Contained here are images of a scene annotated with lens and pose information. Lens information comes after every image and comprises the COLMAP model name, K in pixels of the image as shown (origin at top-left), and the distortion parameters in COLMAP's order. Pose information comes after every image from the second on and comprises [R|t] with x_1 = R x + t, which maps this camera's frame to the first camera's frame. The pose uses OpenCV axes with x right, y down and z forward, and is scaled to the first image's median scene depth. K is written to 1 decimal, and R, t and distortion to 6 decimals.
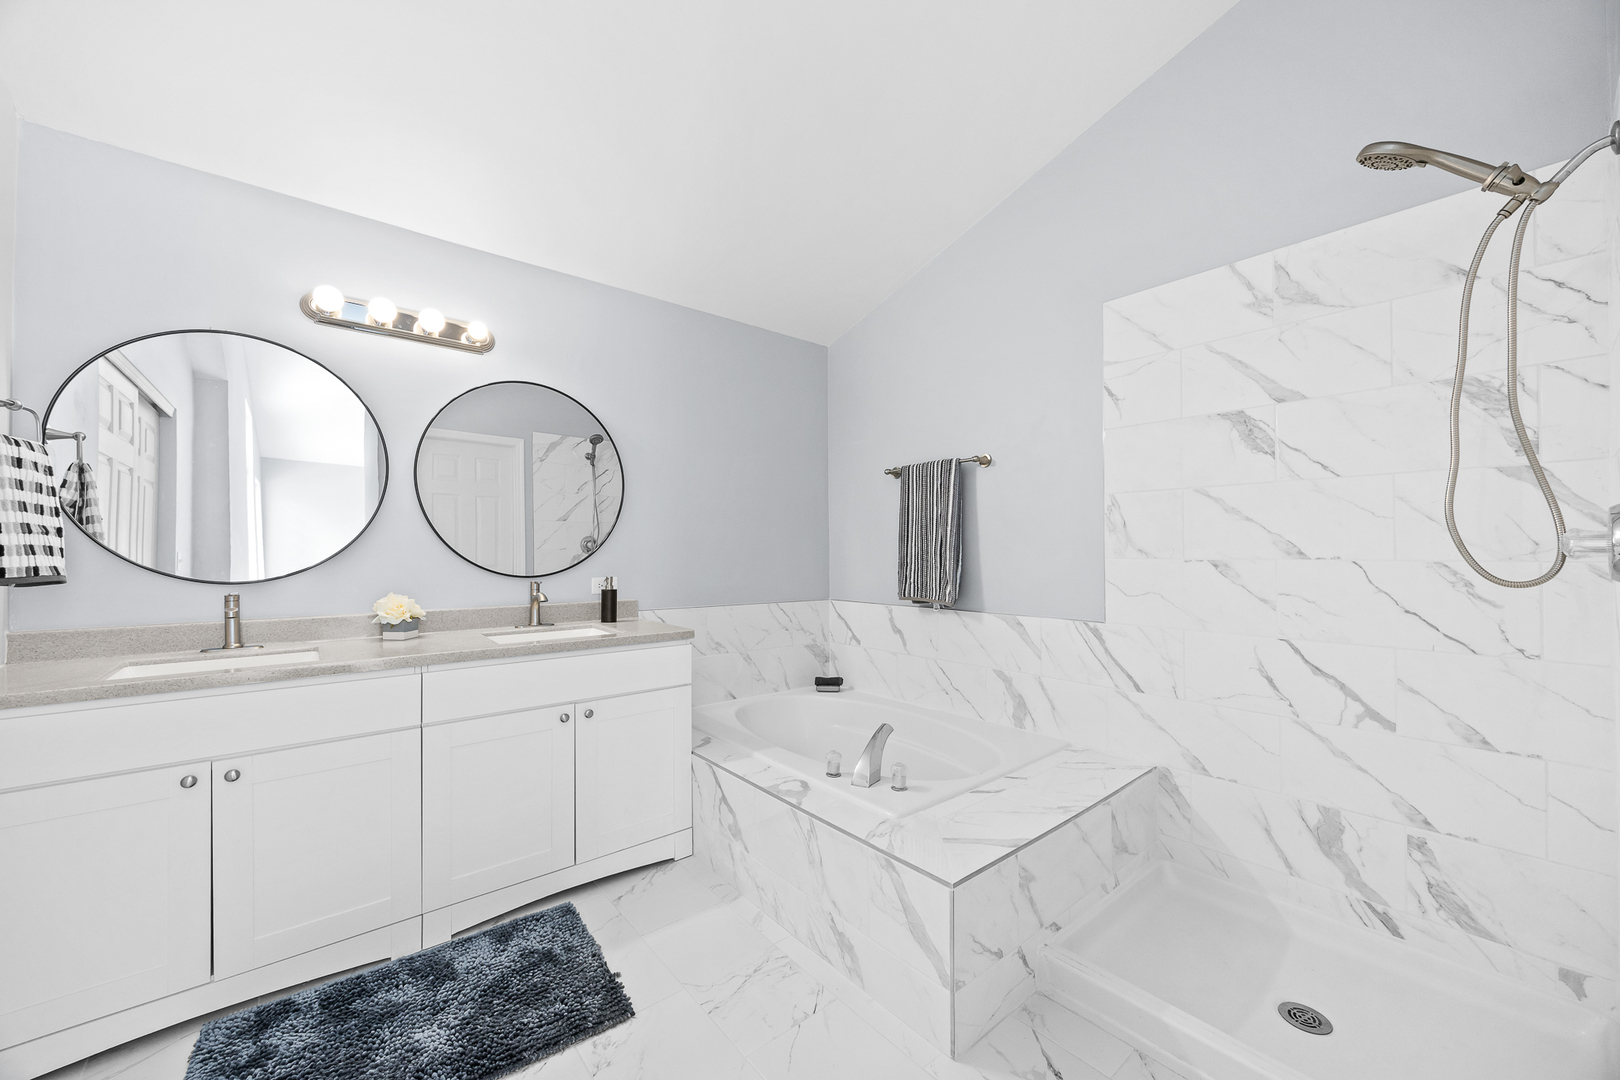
lens RADIAL K [[623.8, 0, 819.1], [0, 623.8, 545.2], [0, 0, 1]] dist [-0.002221, 0.000301]
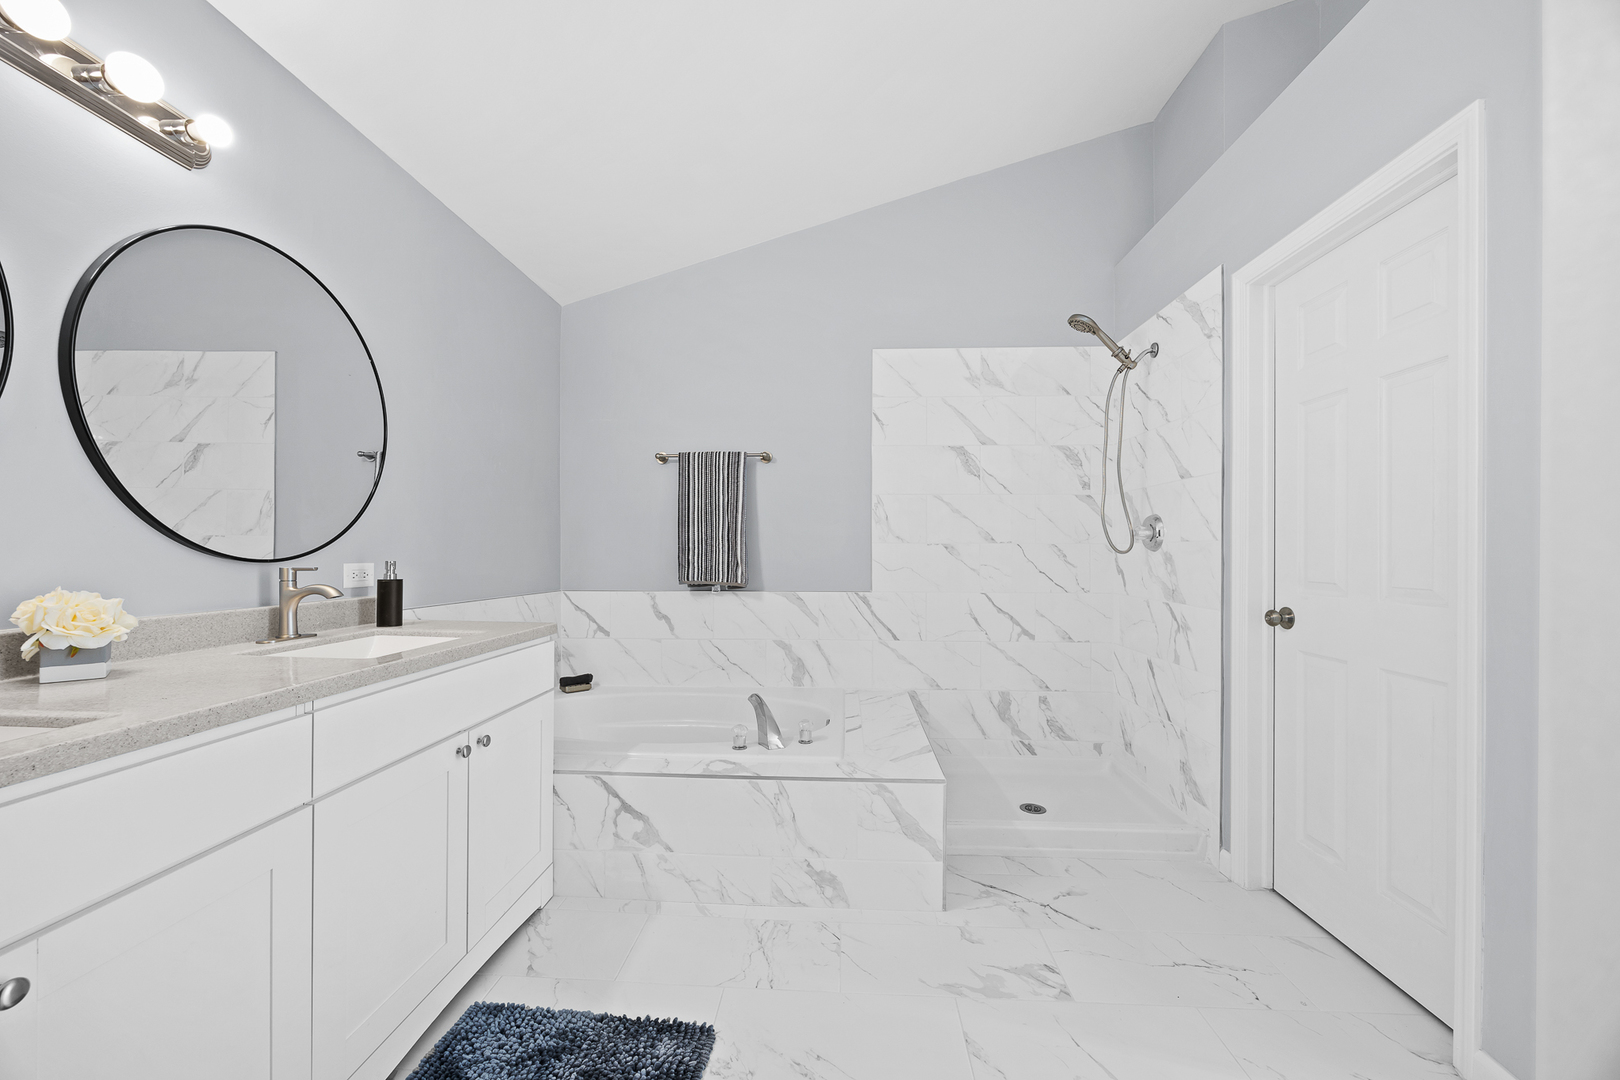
lens RADIAL K [[623.8, 0, 821.3], [0, 623.8, 548.9], [0, 0, 1]] dist [-0.002221, 0.000301]
pose [[0.671276, 0.007379, 0.741170, -0.671508], [-0.011286, 0.999936, 0.000267, 0.038987], [-0.741121, -0.008544, 0.671317, 0.217608]]
